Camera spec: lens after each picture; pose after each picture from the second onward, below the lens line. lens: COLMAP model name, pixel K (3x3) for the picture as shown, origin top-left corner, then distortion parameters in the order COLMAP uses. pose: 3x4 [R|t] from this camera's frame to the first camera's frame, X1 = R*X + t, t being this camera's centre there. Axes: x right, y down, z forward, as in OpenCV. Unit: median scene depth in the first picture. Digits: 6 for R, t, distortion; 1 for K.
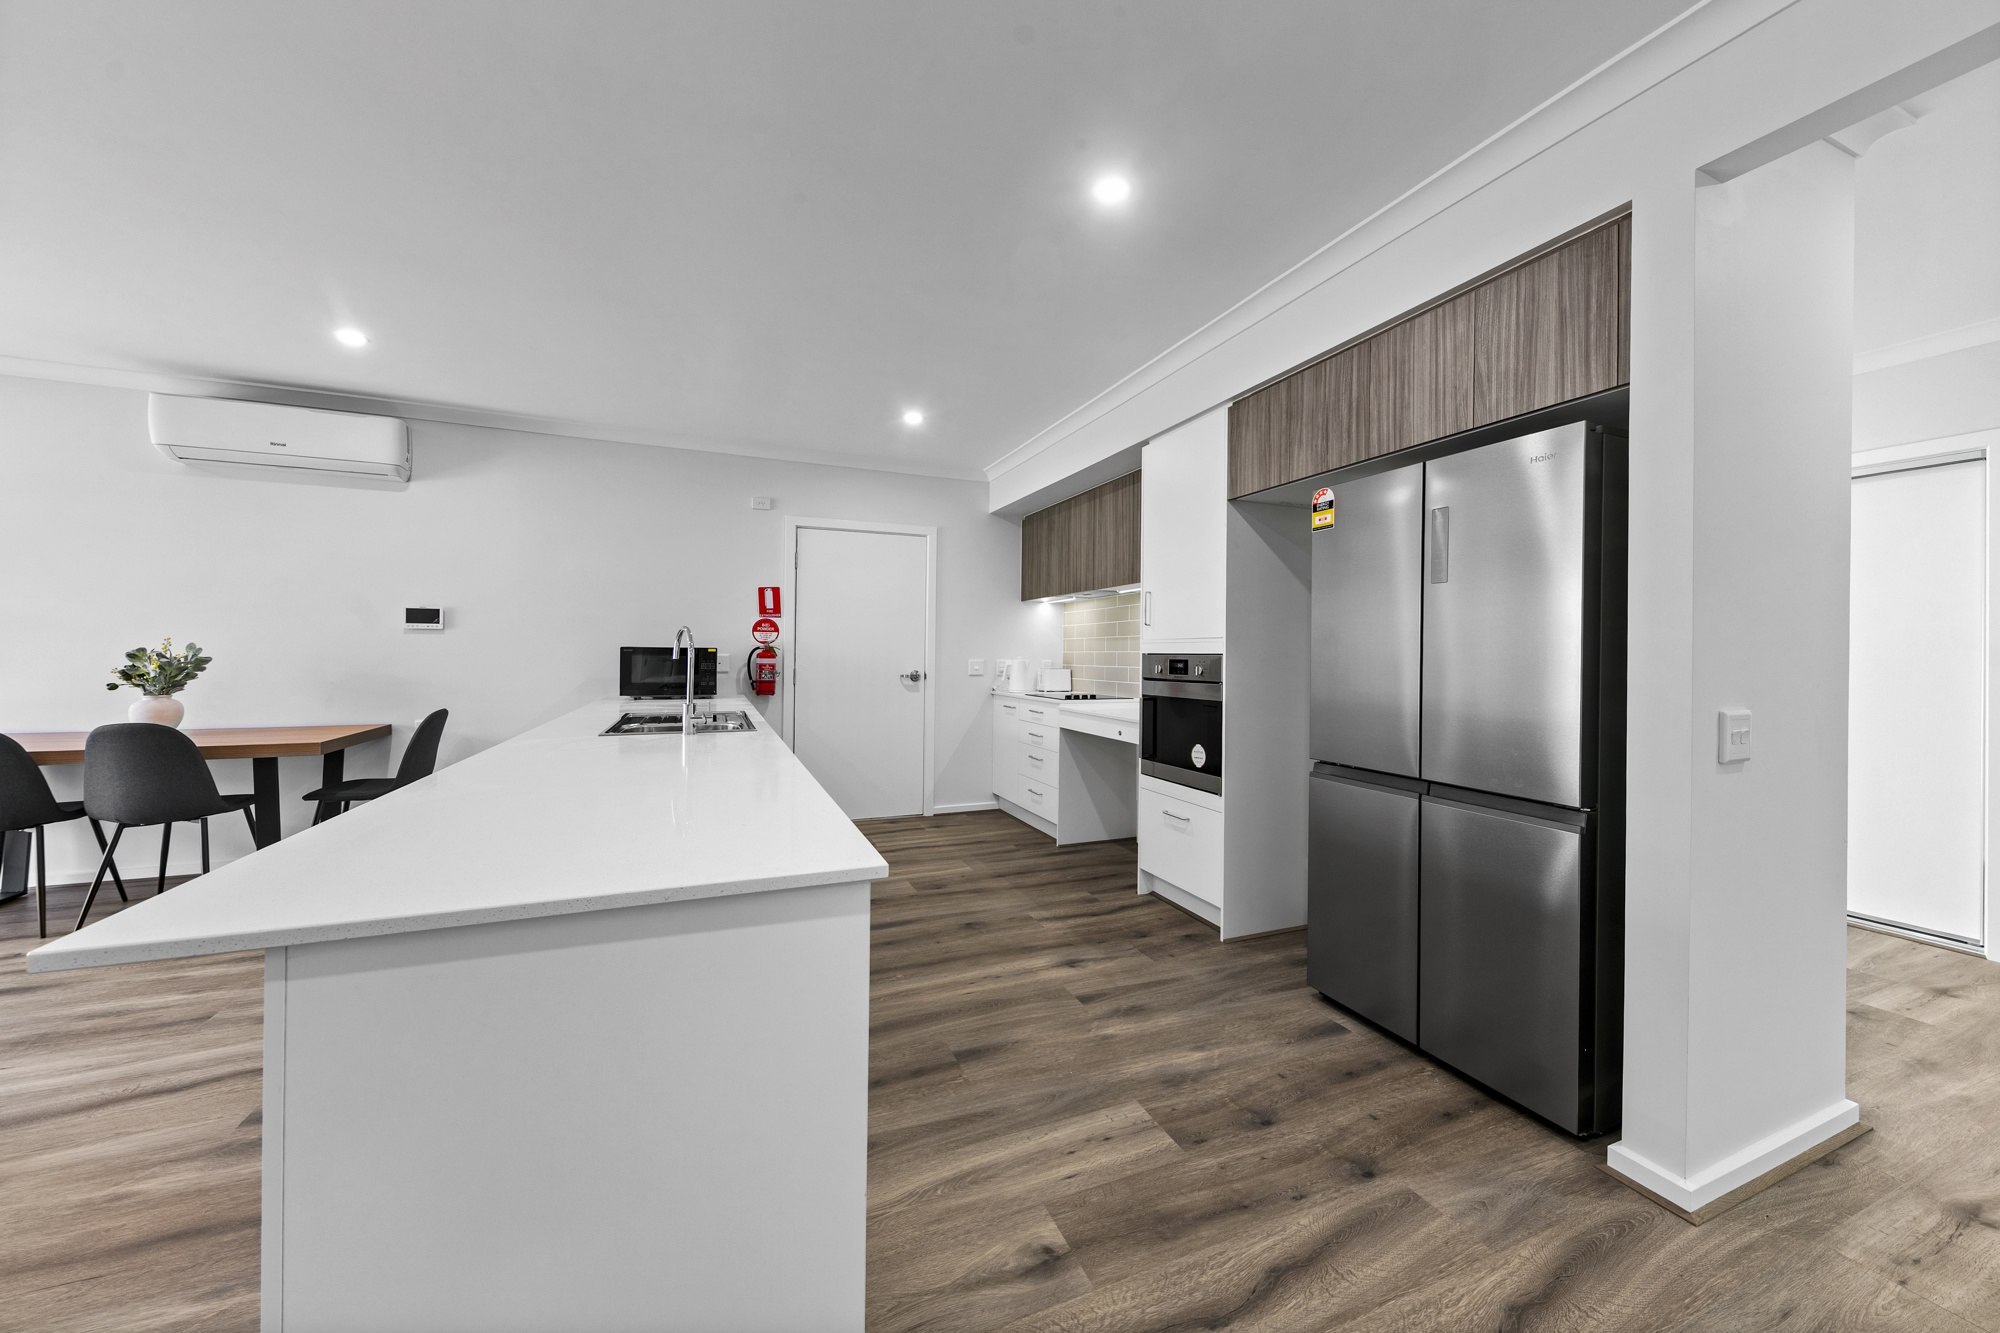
lens RADIAL K [[708.4, 0, 1003.1], [0, 708.4, 651.6], [0, 0, 1]] dist [0.010954, -0.003652]
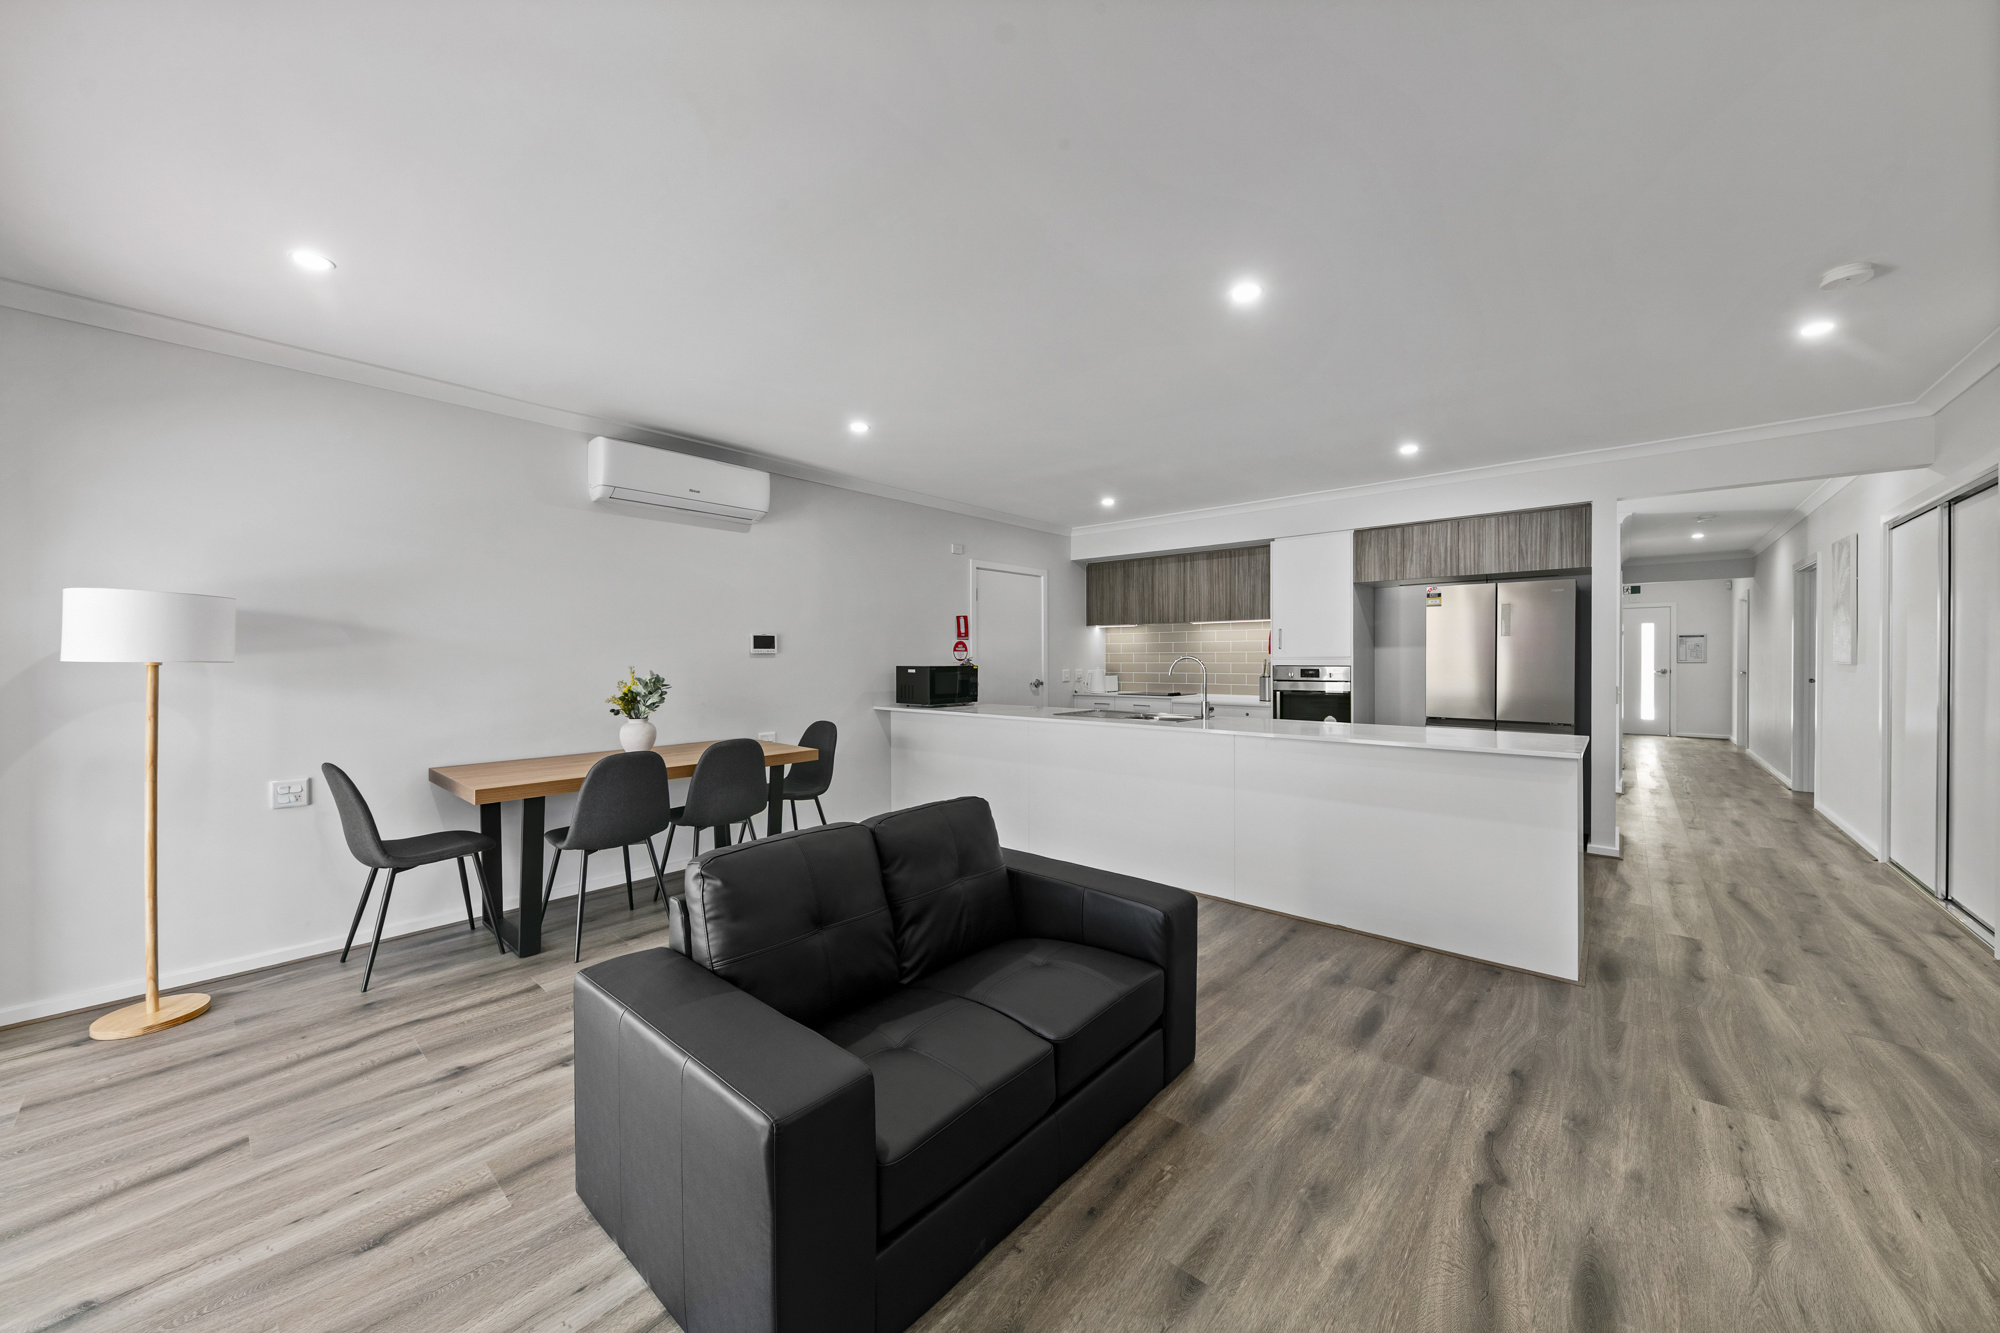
lens RADIAL K [[709.1, 0, 998.1], [0, 709.1, 653.9], [0, 0, 1]] dist [0.015410, -0.005945]
pose [[0.897759, -0.009783, 0.440379, -1.170693], [0.010153, 0.999947, 0.001517, -0.034796], [-0.440370, 0.003109, 0.897811, -0.228530]]
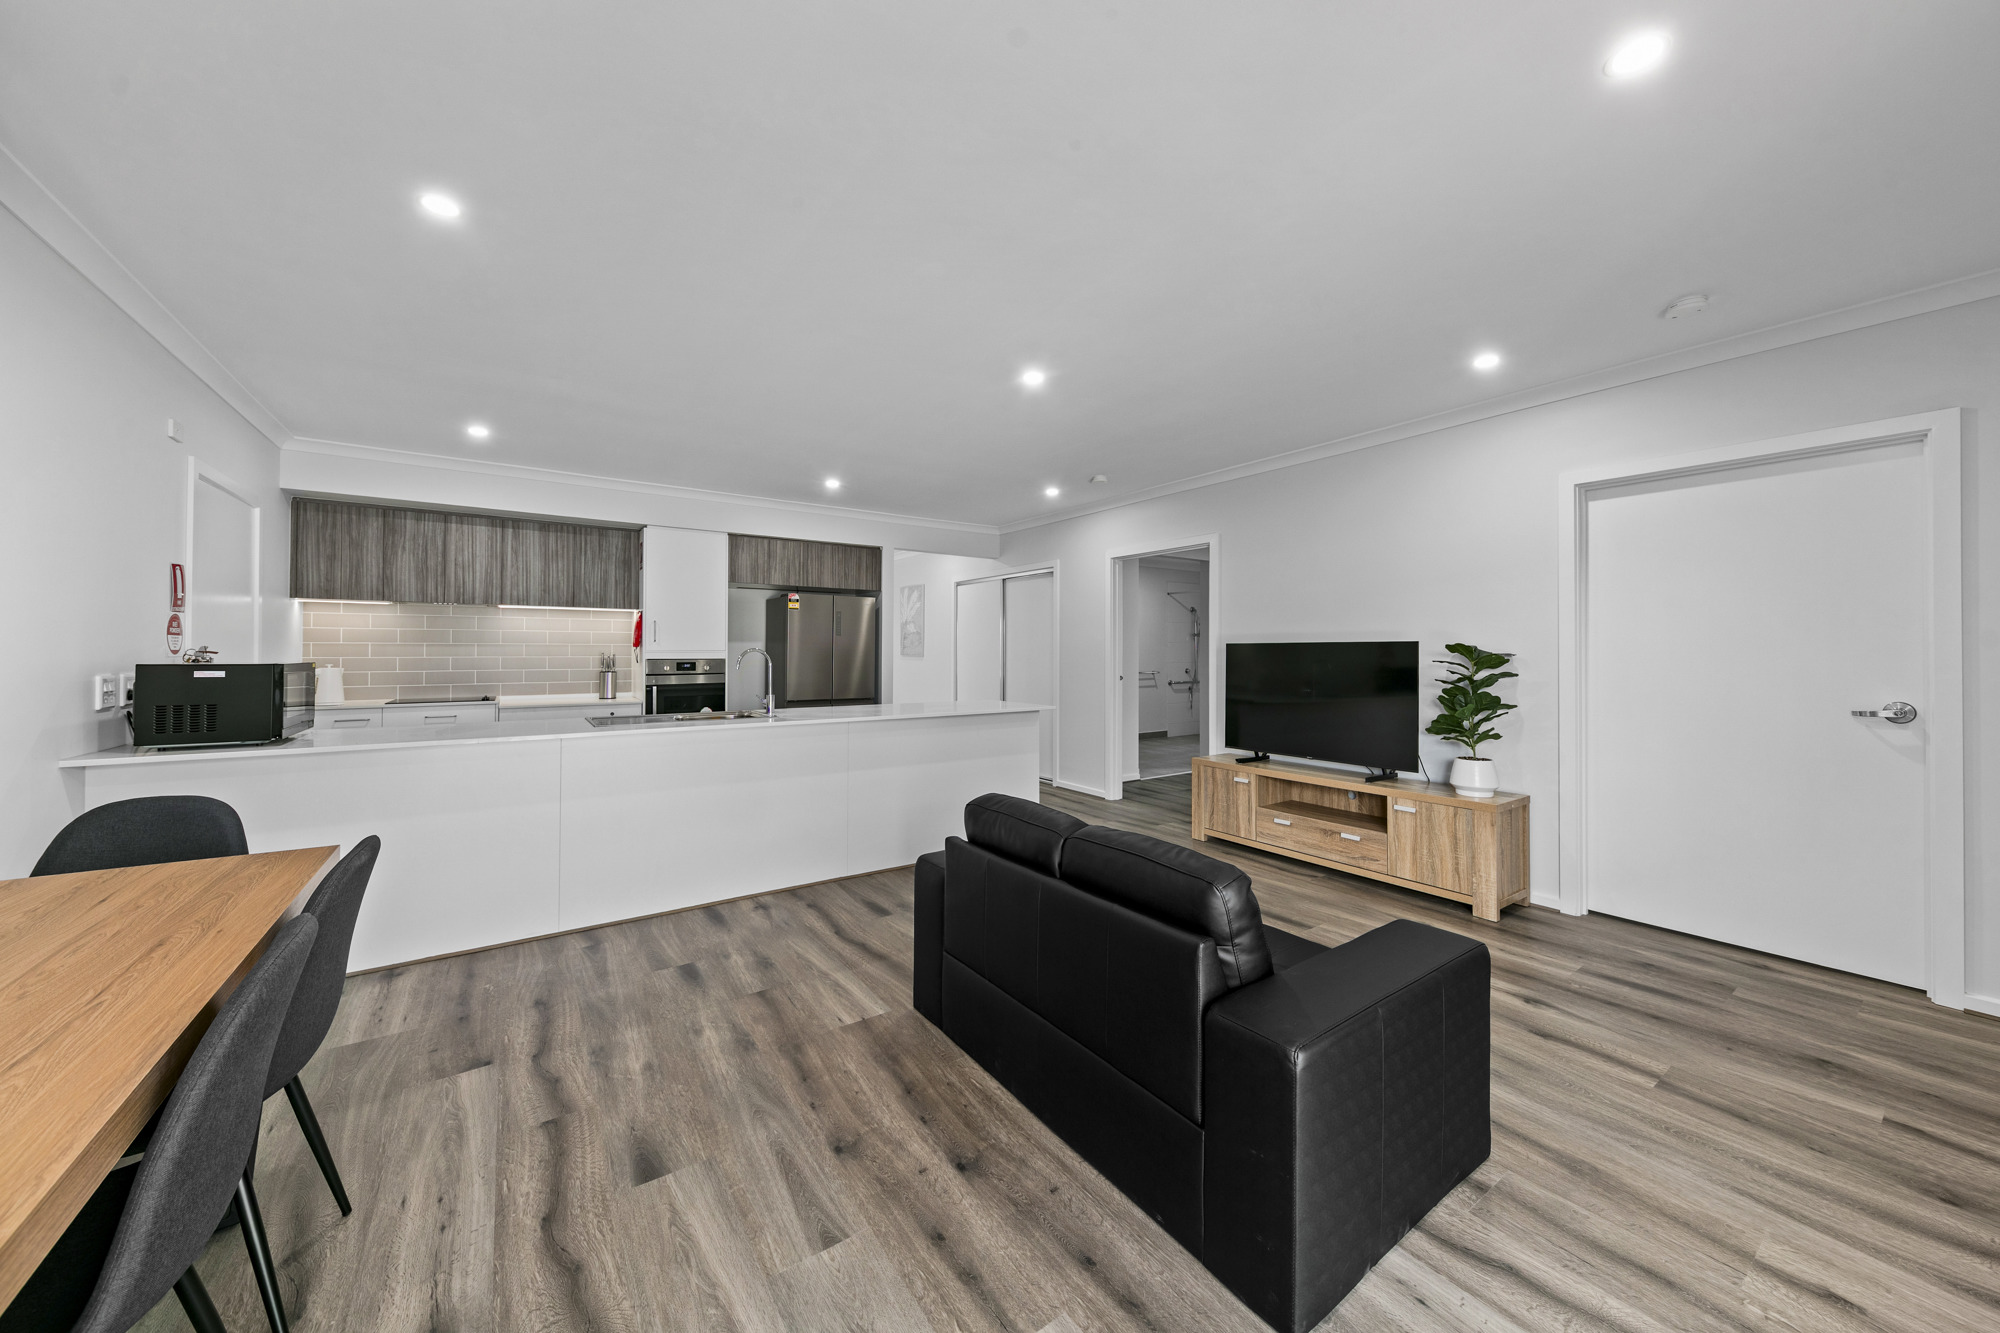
lens RADIAL K [[698.7, 0, 996.0], [0, 698.7, 653.0], [0, 0, 1]] dist [0.001399, -0.002252]
pose [[-0.208794, -0.010904, 0.977899, -1.543500], [-0.007171, 0.999928, 0.009618, -0.032542], [-0.977933, -0.005004, -0.208857, 0.584181]]
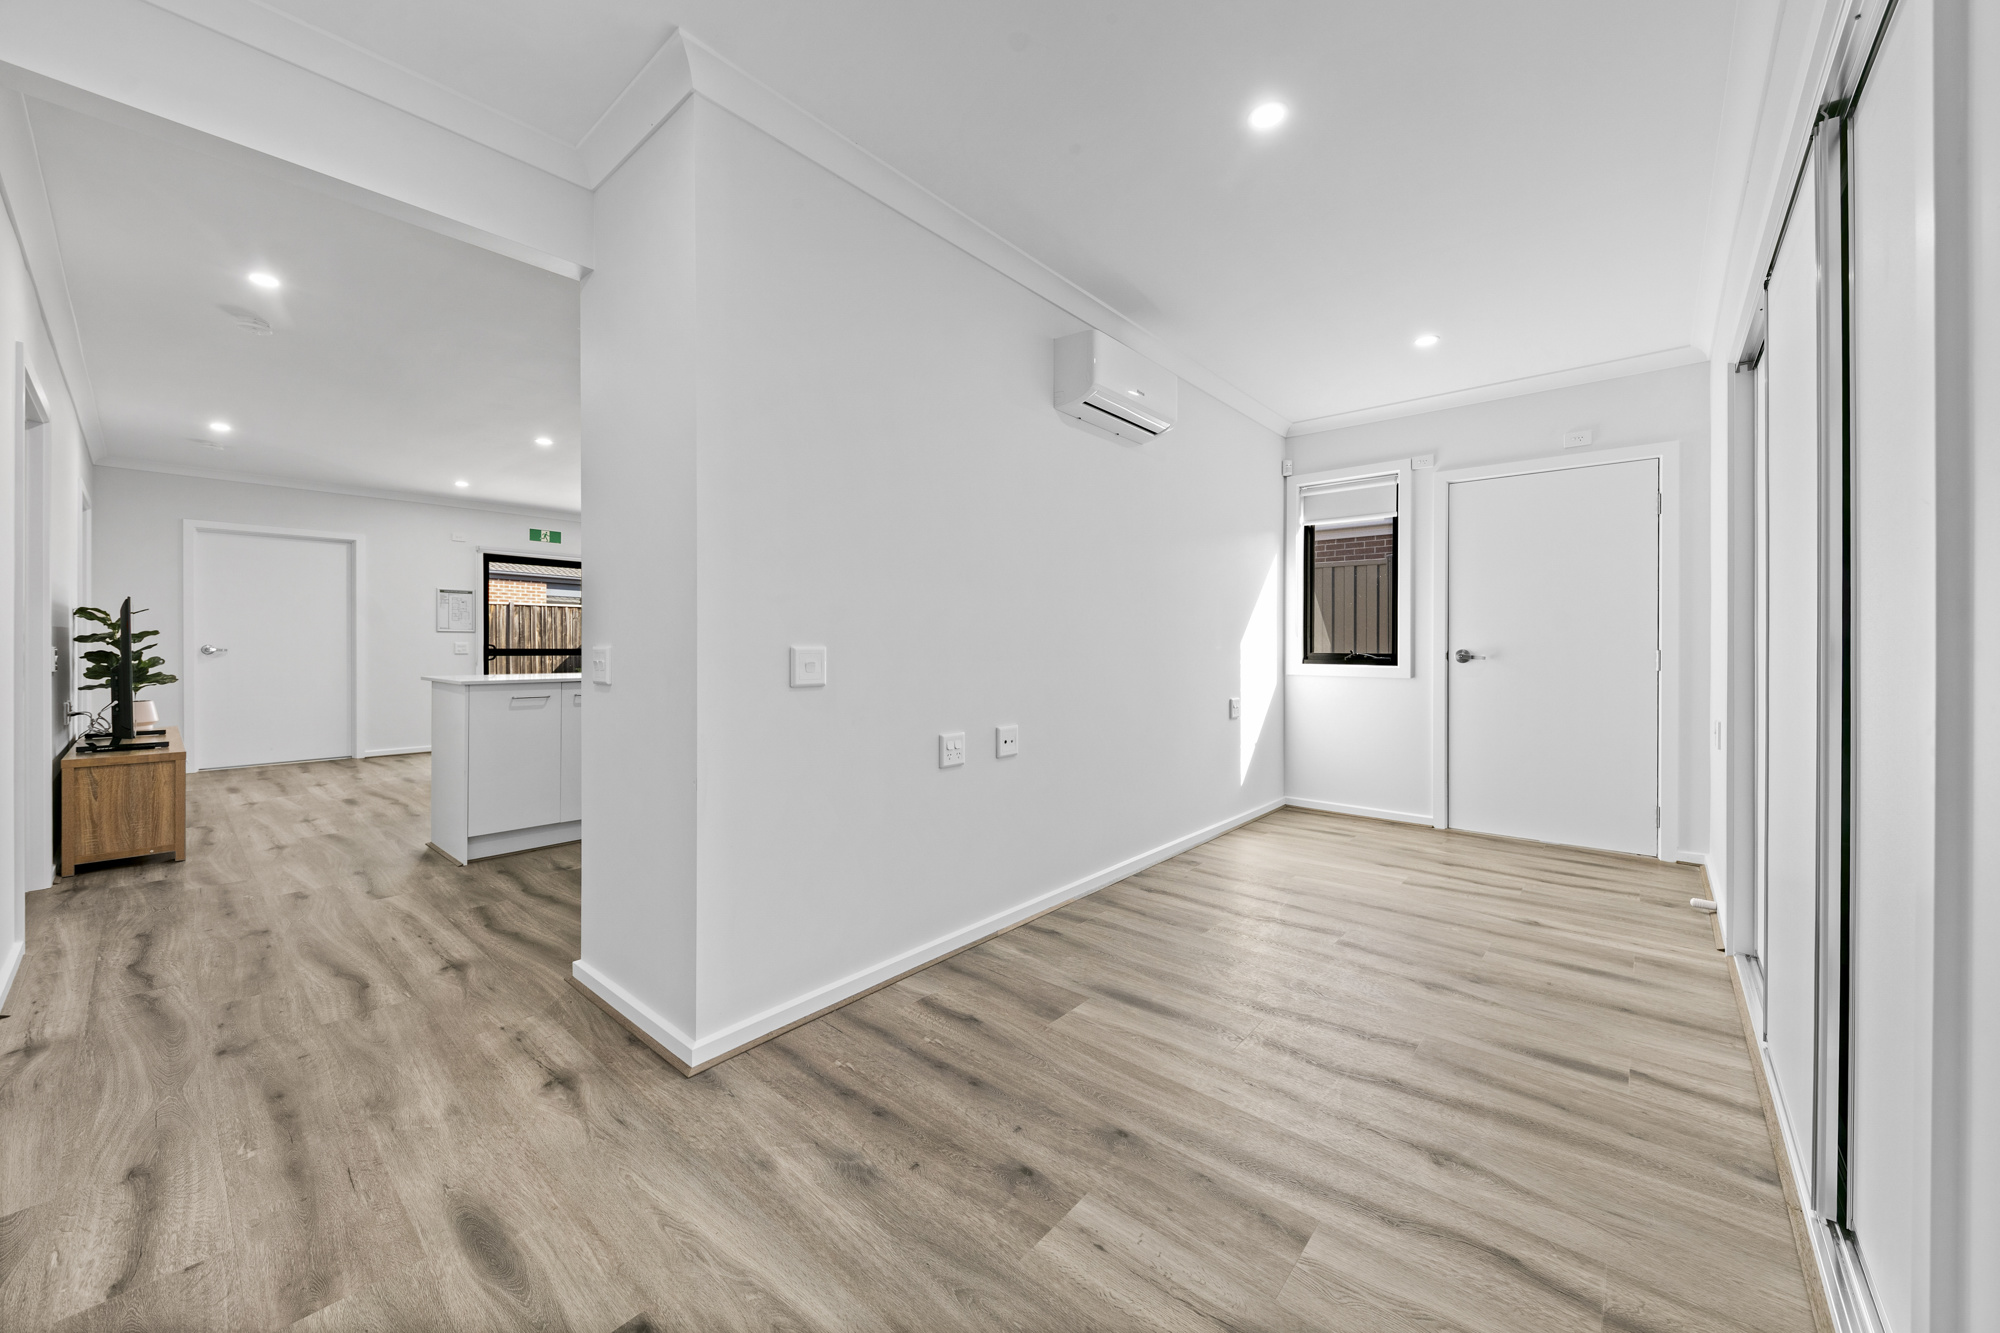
lens RADIAL K [[748.1, 0, 1000.0], [0, 748.1, 645.1], [0, 0, 1]] dist [0.003874, -0.000062]
pose [[0.440700, -0.009068, -0.897609, 1.270823], [0.004973, 0.999958, -0.007661, 0.043277], [0.897641, -0.001088, 0.440727, 0.504905]]
